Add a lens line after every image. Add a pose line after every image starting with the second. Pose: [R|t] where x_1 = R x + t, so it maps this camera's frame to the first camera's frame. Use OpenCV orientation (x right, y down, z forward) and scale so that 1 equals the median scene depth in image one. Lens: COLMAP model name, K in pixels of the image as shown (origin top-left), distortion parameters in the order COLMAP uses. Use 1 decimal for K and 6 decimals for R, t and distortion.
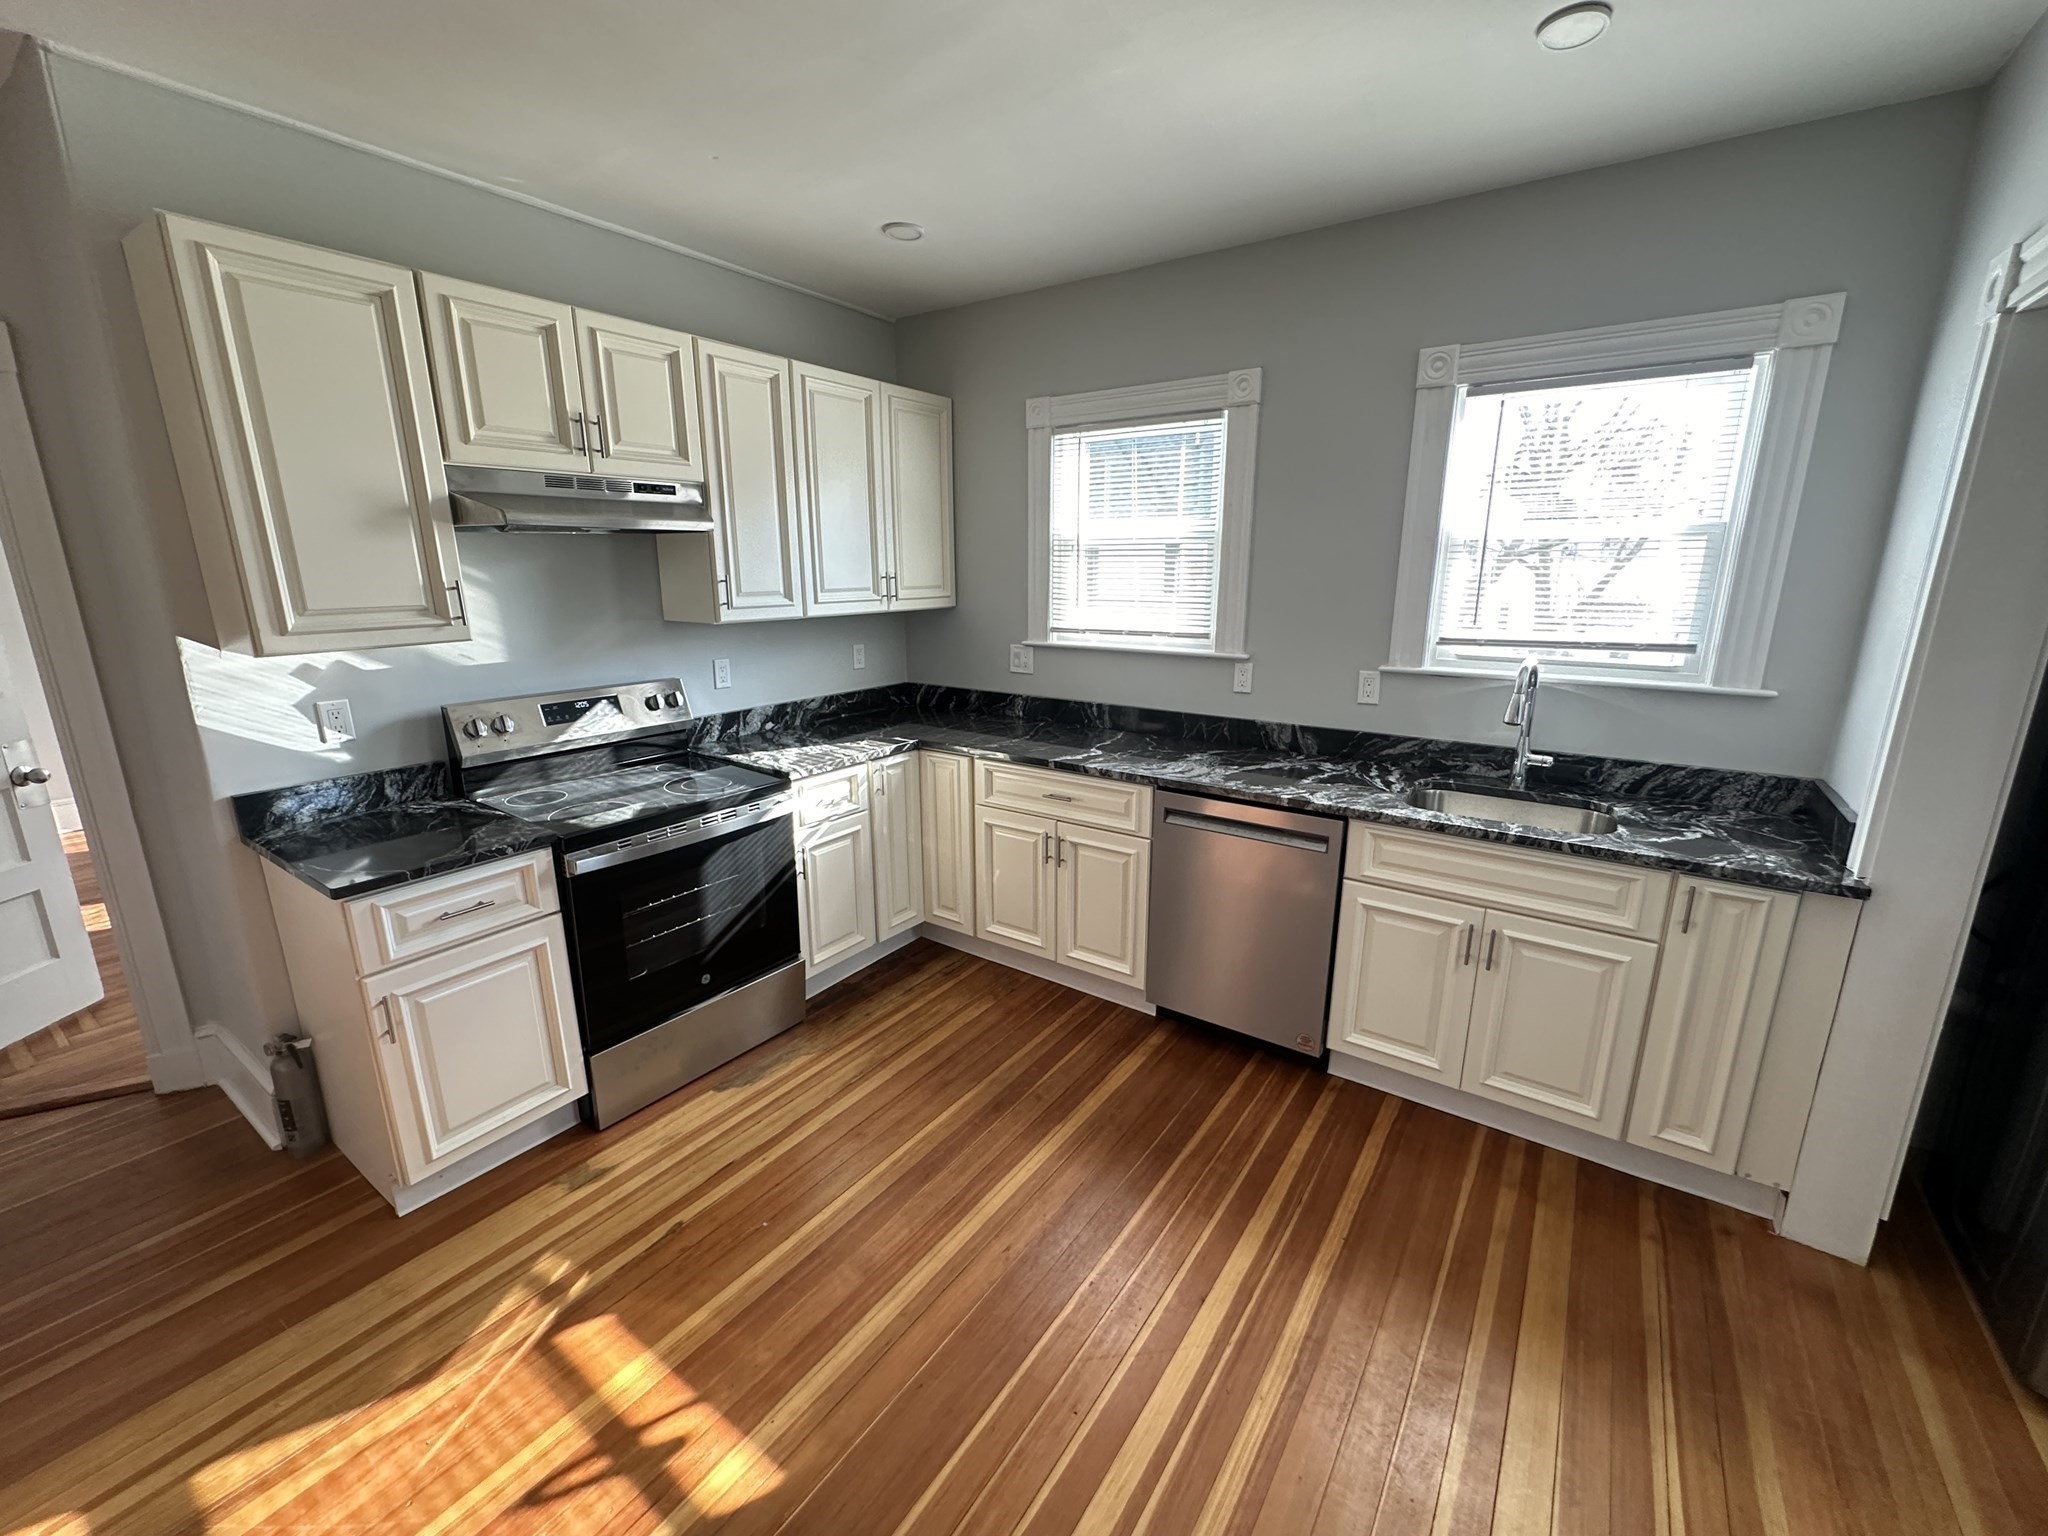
lens RADIAL K [[845.3, 0, 1033.6], [0, 845.3, 763.6], [0, 0, 1]] dist [-0.003034, 0.000258]
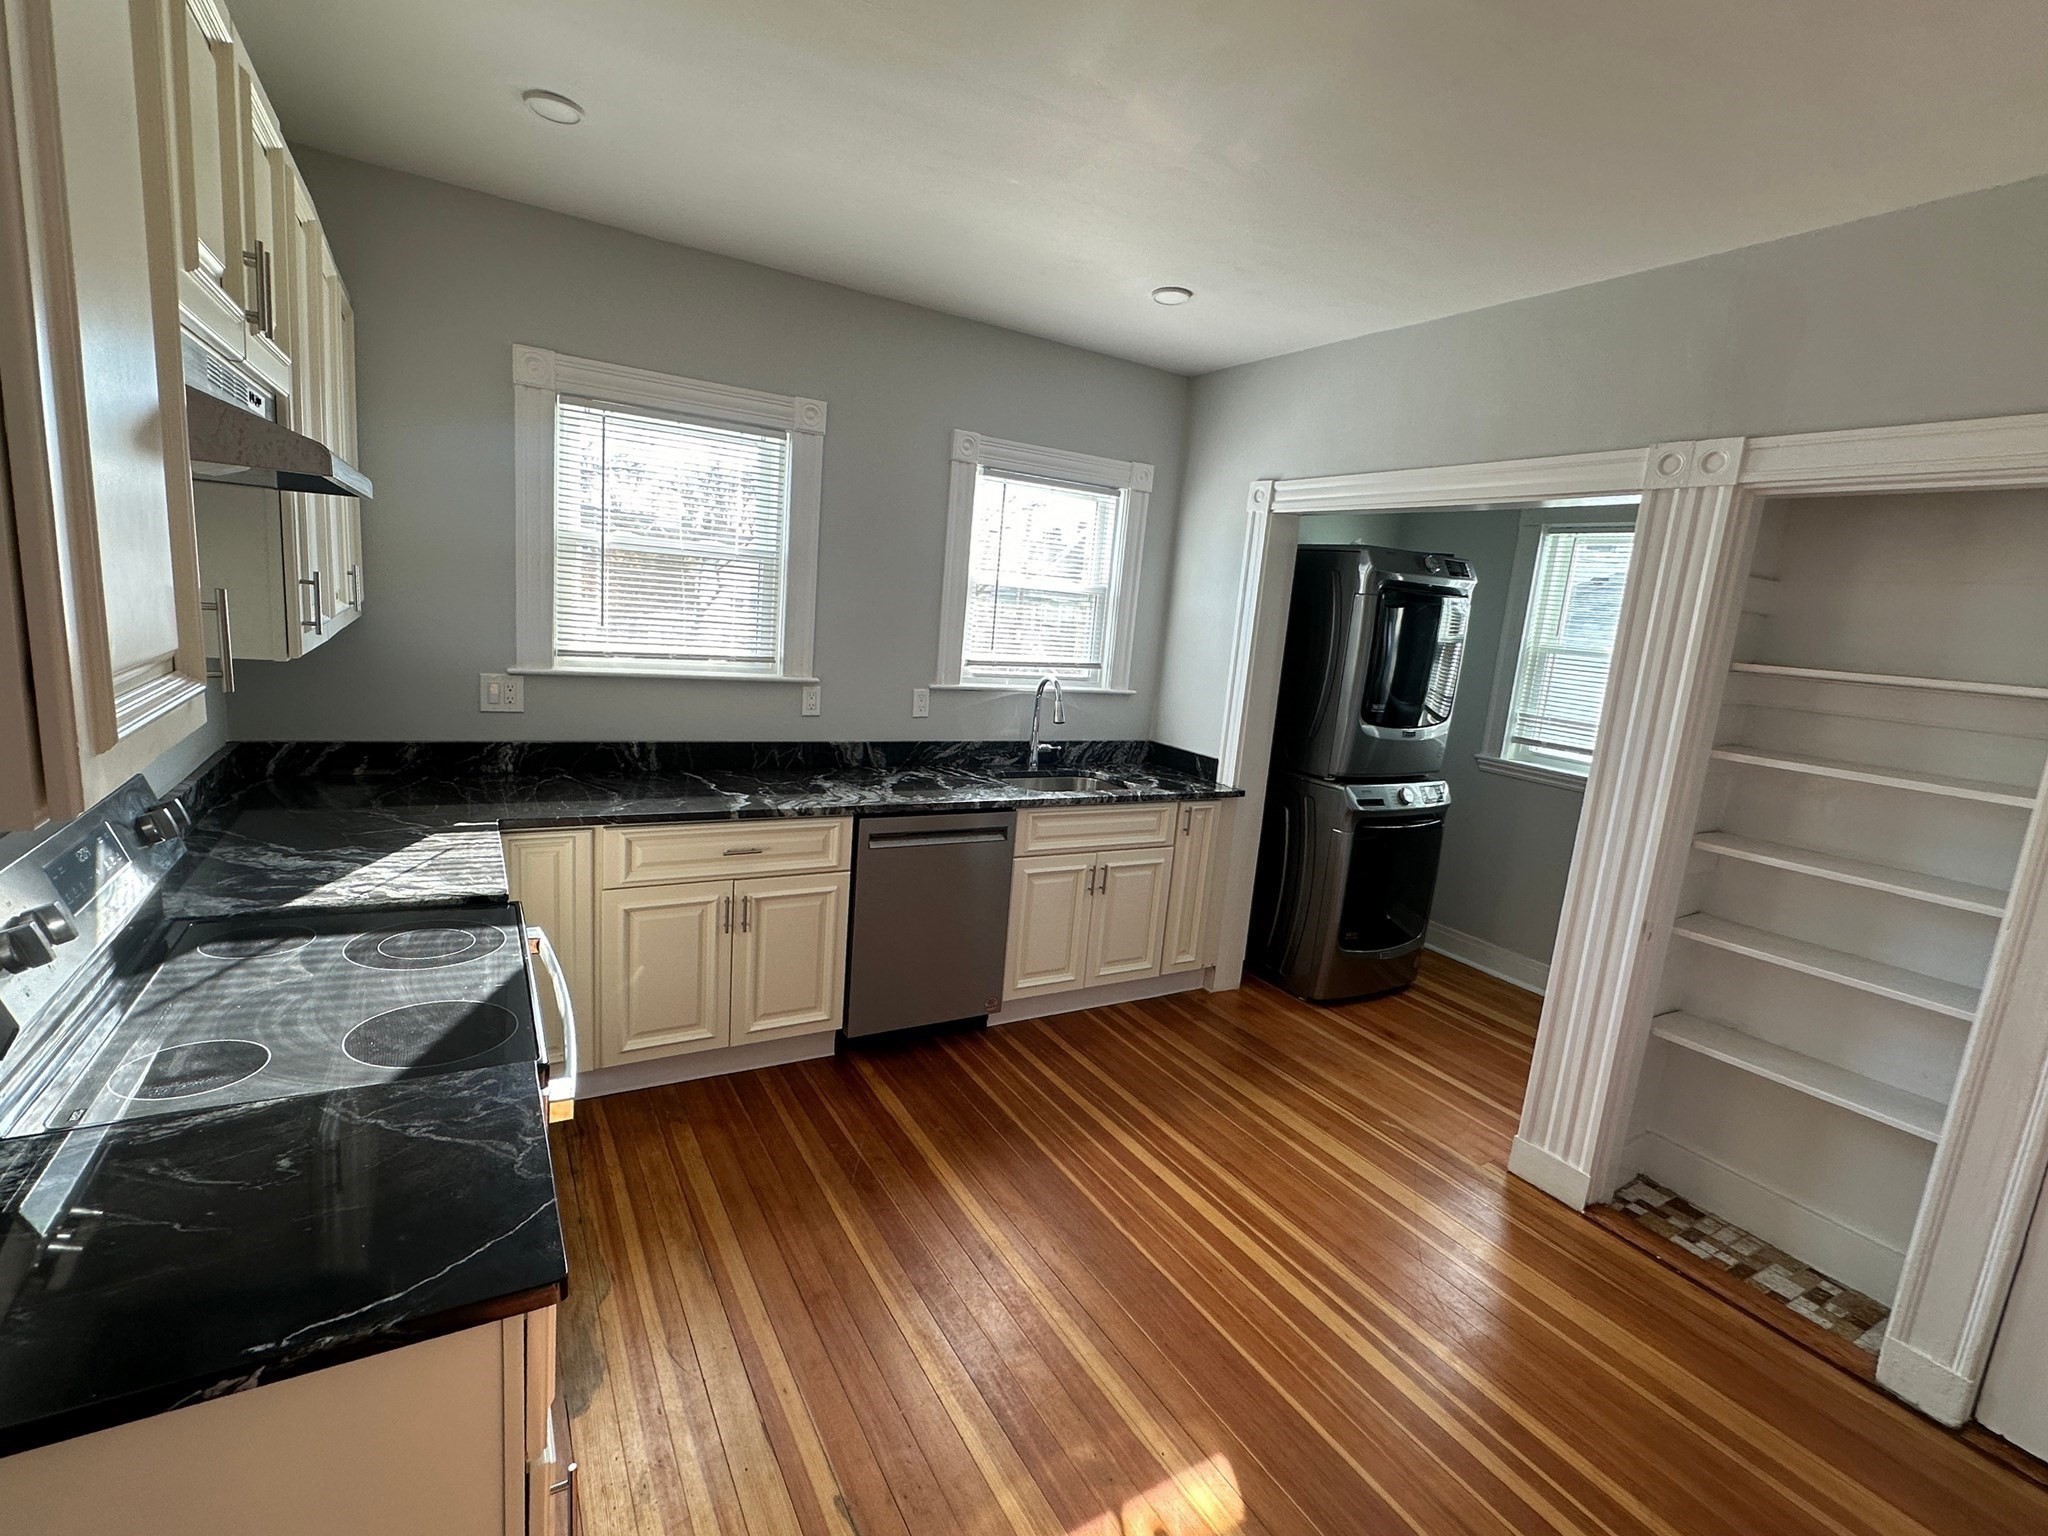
lens RADIAL K [[937.7, 0, 1038.9], [0, 937.7, 759.4], [0, 0, 1]] dist [-0.000004, -0.000500]
pose [[0.403355, -0.116433, 0.907606, -0.752375], [0.126814, 0.989413, 0.070570, -0.087931], [-0.906214, 0.086633, 0.413850, 0.341916]]
